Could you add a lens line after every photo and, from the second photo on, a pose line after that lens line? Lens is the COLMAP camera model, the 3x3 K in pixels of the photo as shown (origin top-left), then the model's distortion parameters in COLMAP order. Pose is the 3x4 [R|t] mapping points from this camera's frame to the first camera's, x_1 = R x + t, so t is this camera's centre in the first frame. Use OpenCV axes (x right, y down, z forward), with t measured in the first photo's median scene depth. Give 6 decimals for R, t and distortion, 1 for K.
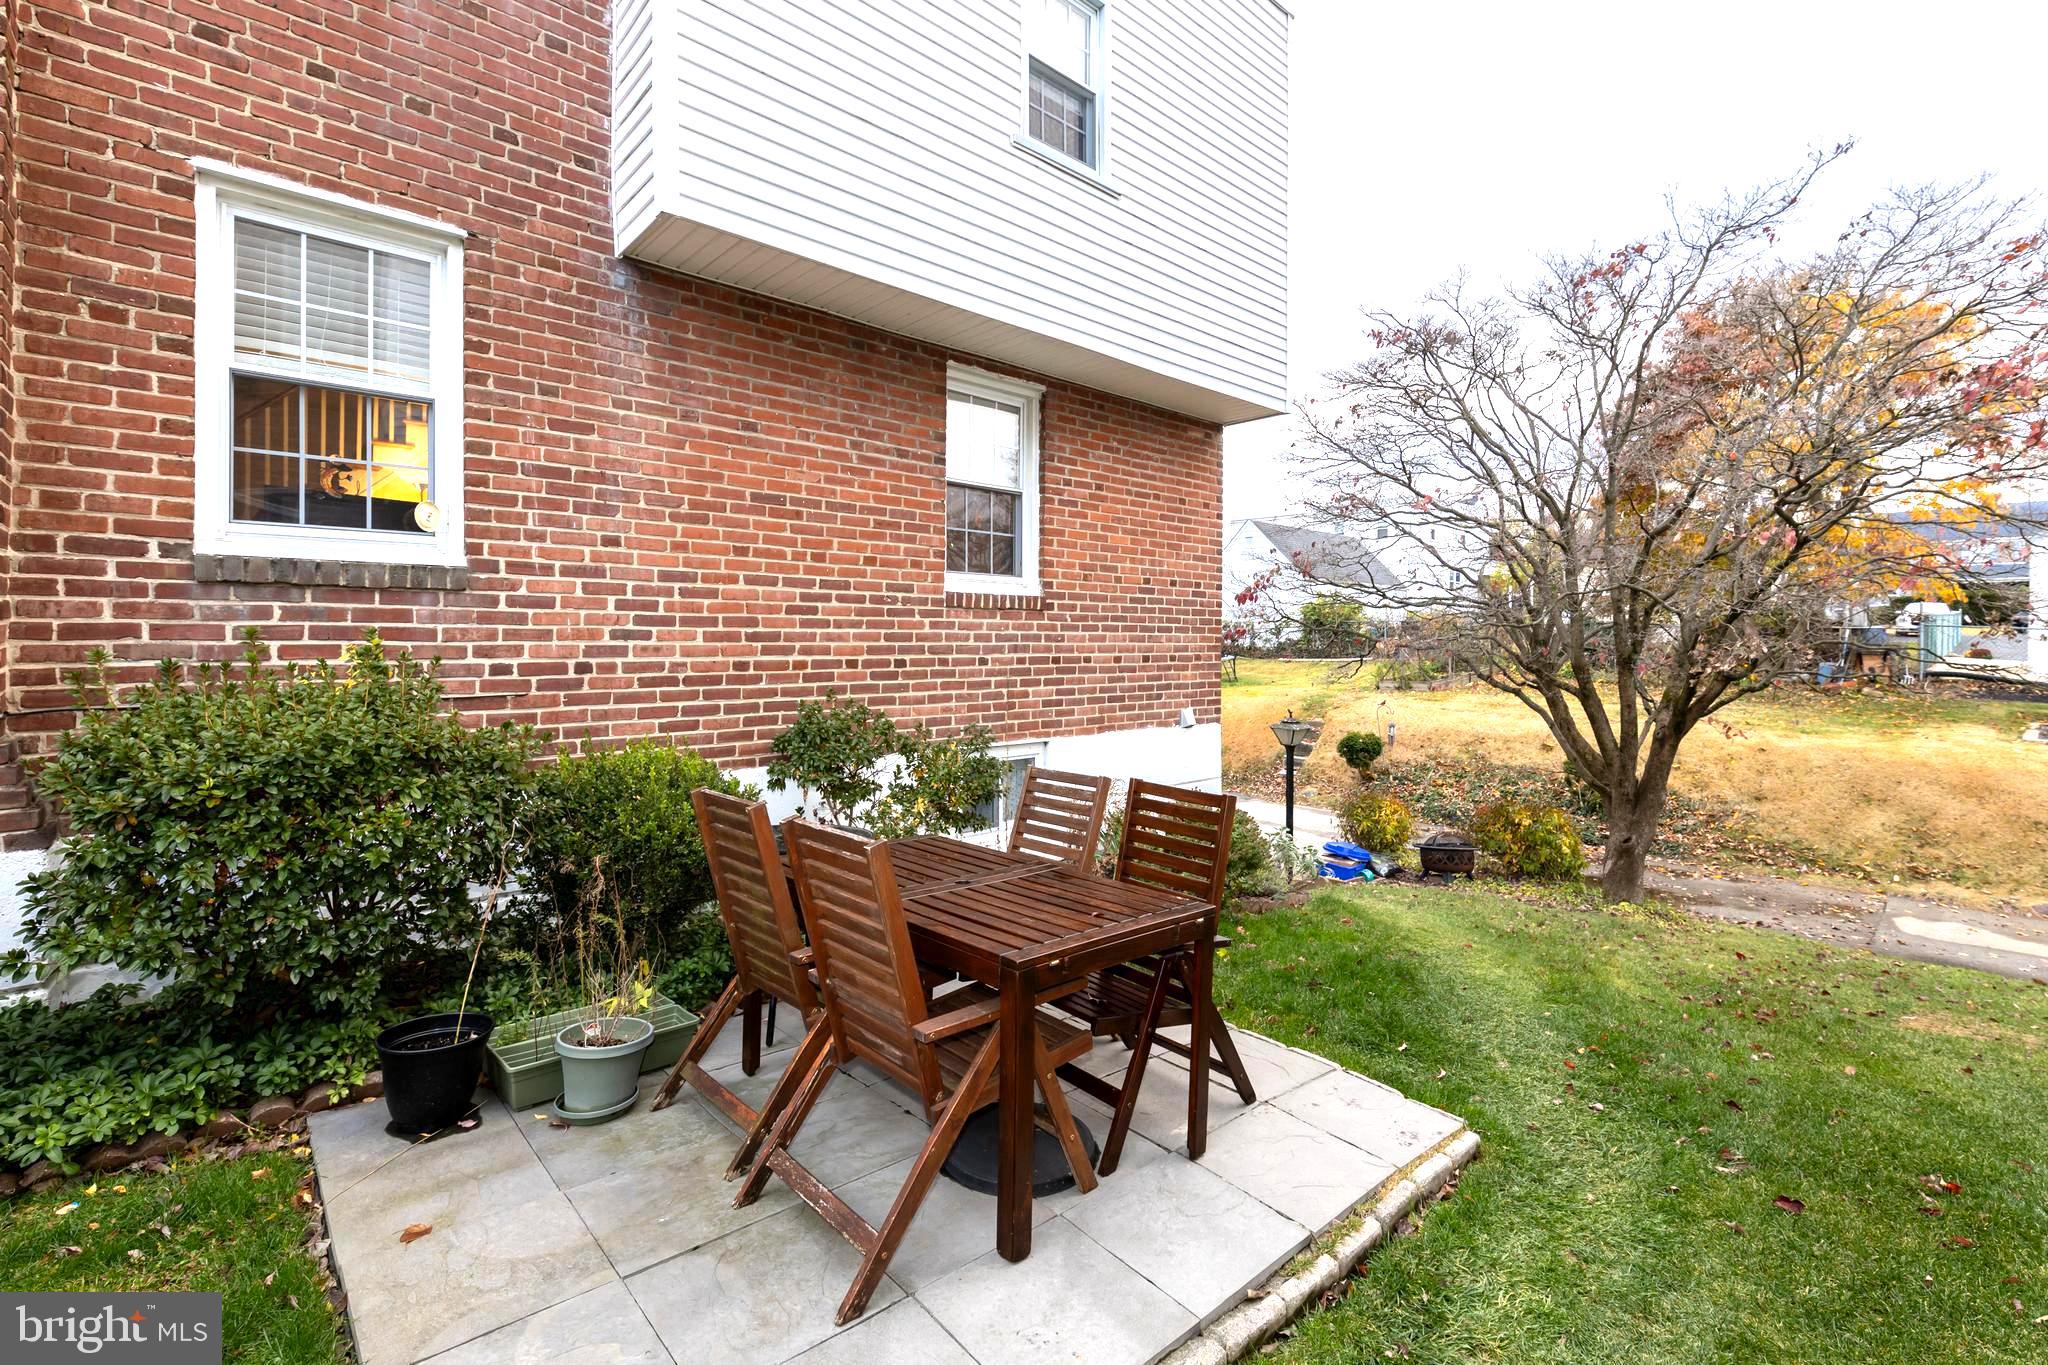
lens RADIAL K [[905.1, 0, 1061.8], [0, 905.1, 637.8], [0, 0, 1]] dist [0.001739, 0.000149]
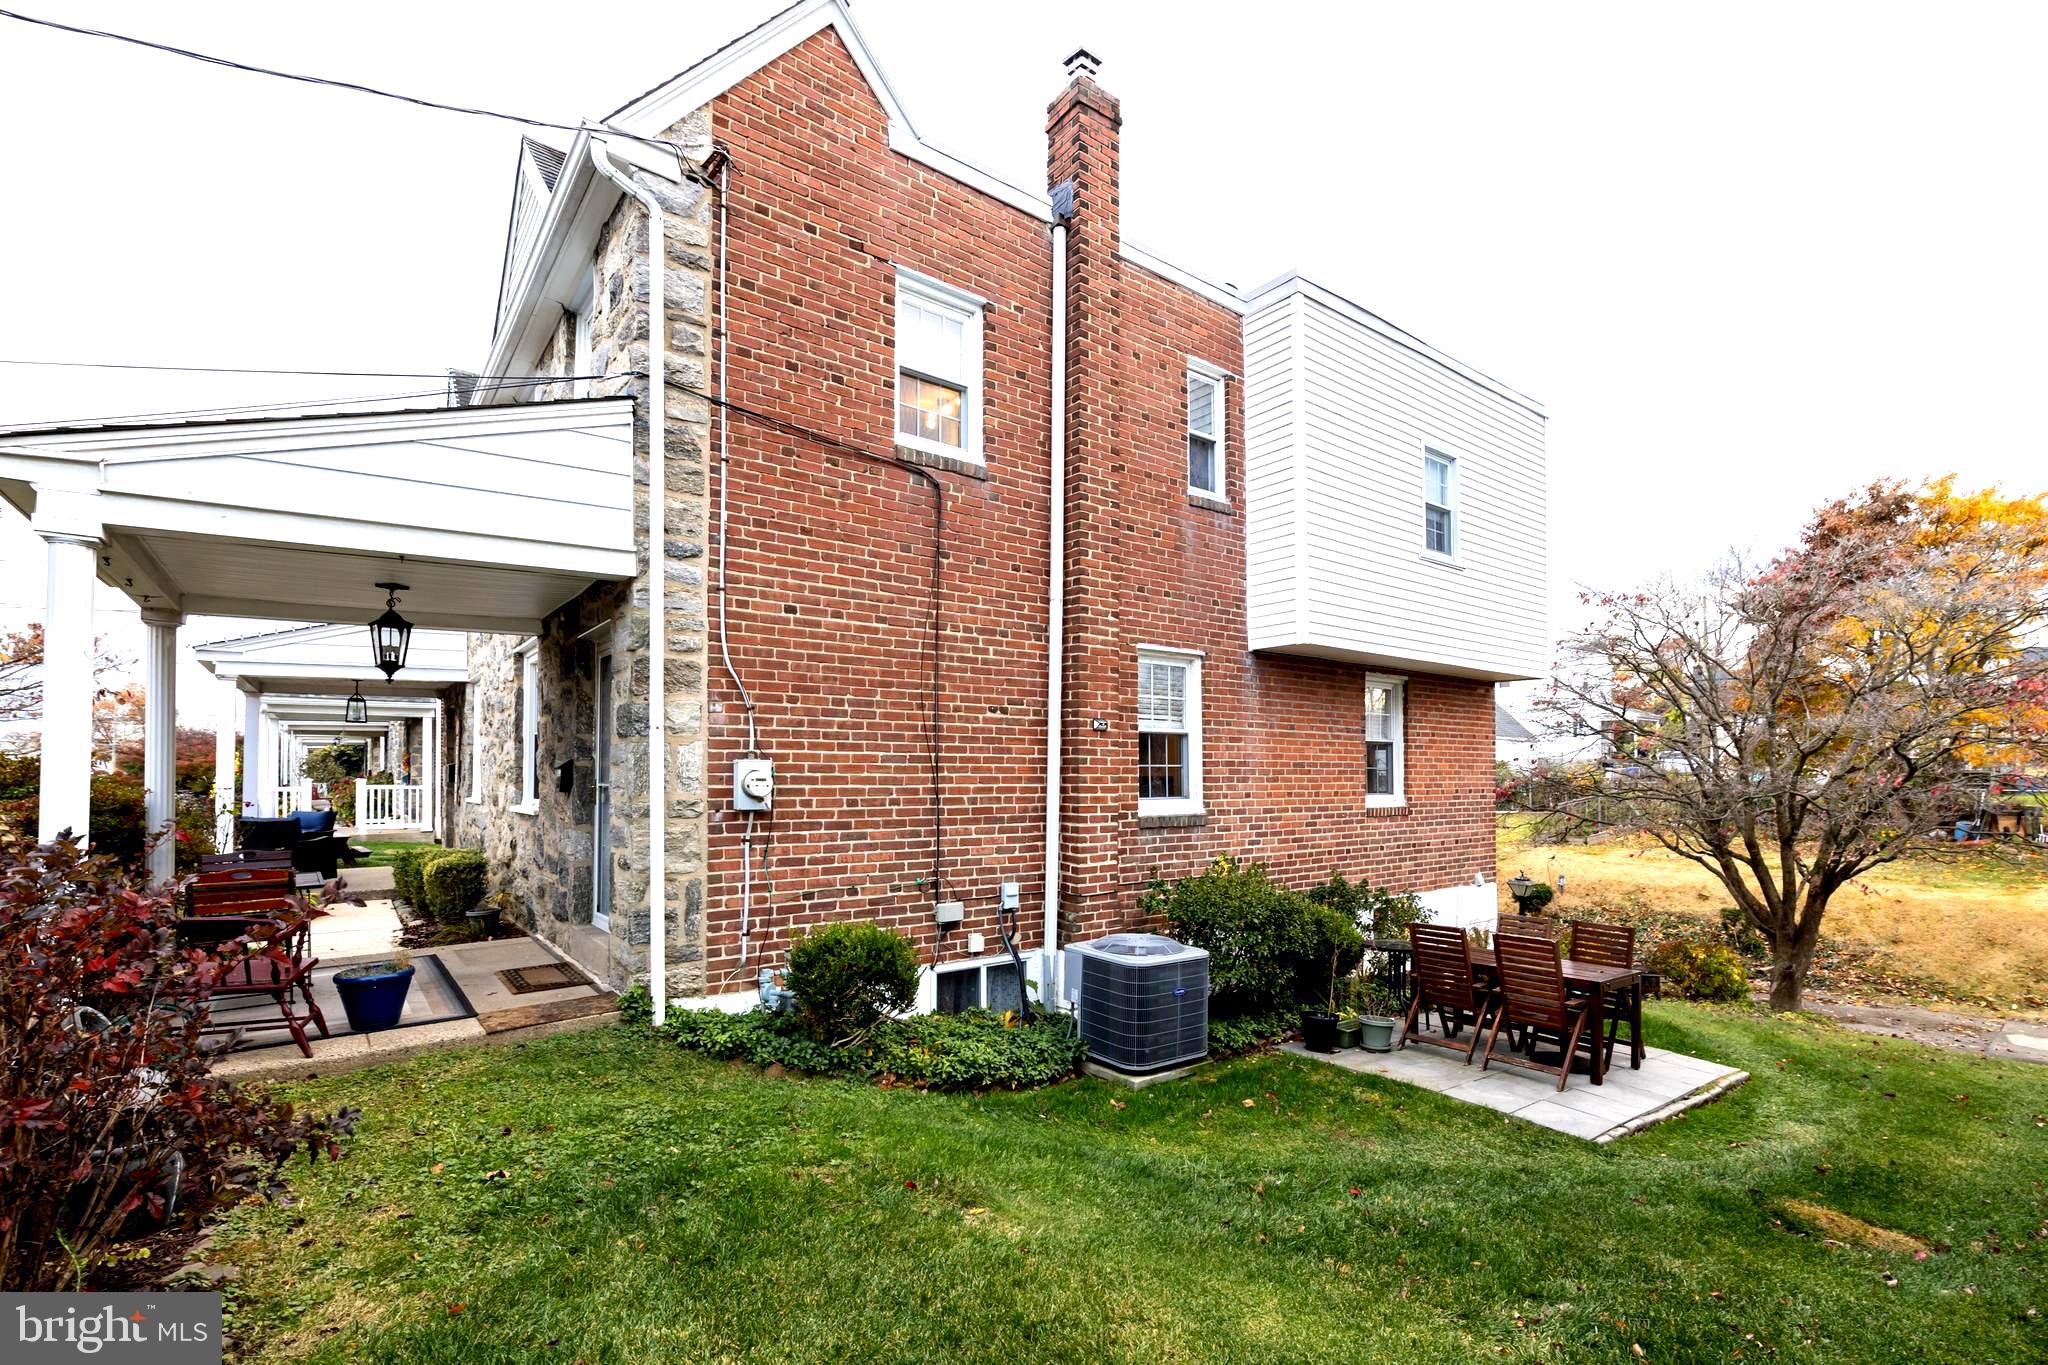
lens RADIAL K [[926.8, 0, 1035.7], [0, 926.8, 758.1], [0, 0, 1]] dist [-0.002266, -0.000052]
pose [[0.994985, -0.004655, -0.099917, -0.579678], [0.003087, 0.999870, -0.015840, -0.120714], [0.099978, 0.015452, 0.994870, -0.808921]]
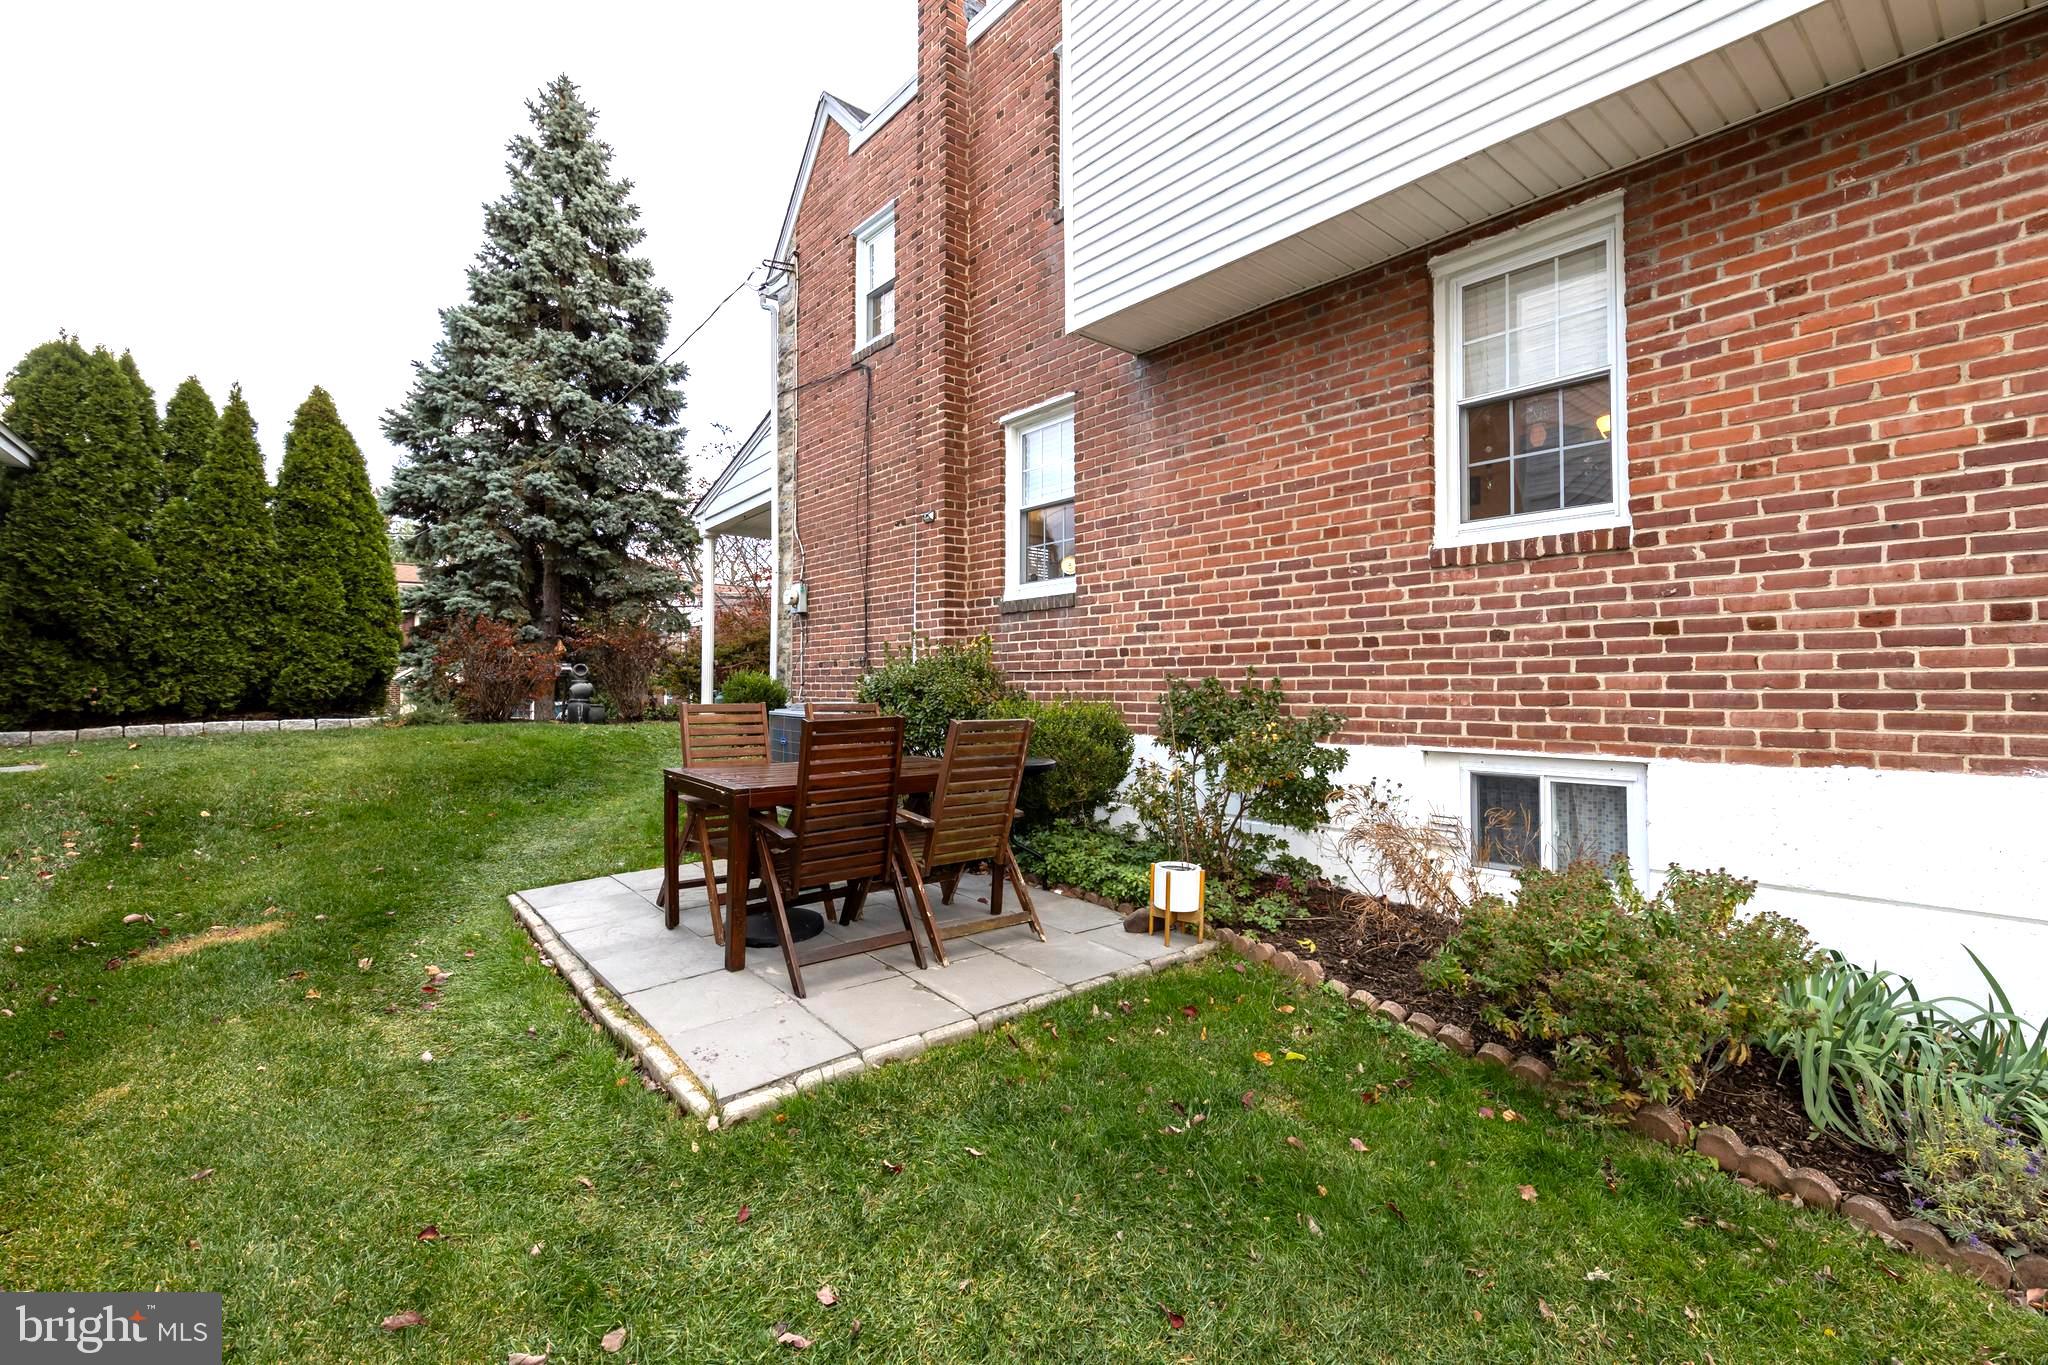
lens RADIAL K [[892.7, 0, 1025.4], [0, 892.7, 659.6], [0, 0, 1]] dist [-0.000405, -0.000316]
pose [[-0.061830, -0.033957, -0.997509, 0.676546], [0.008791, 0.999364, -0.034565, 0.069818], [0.998048, -0.010906, -0.061492, 0.700179]]
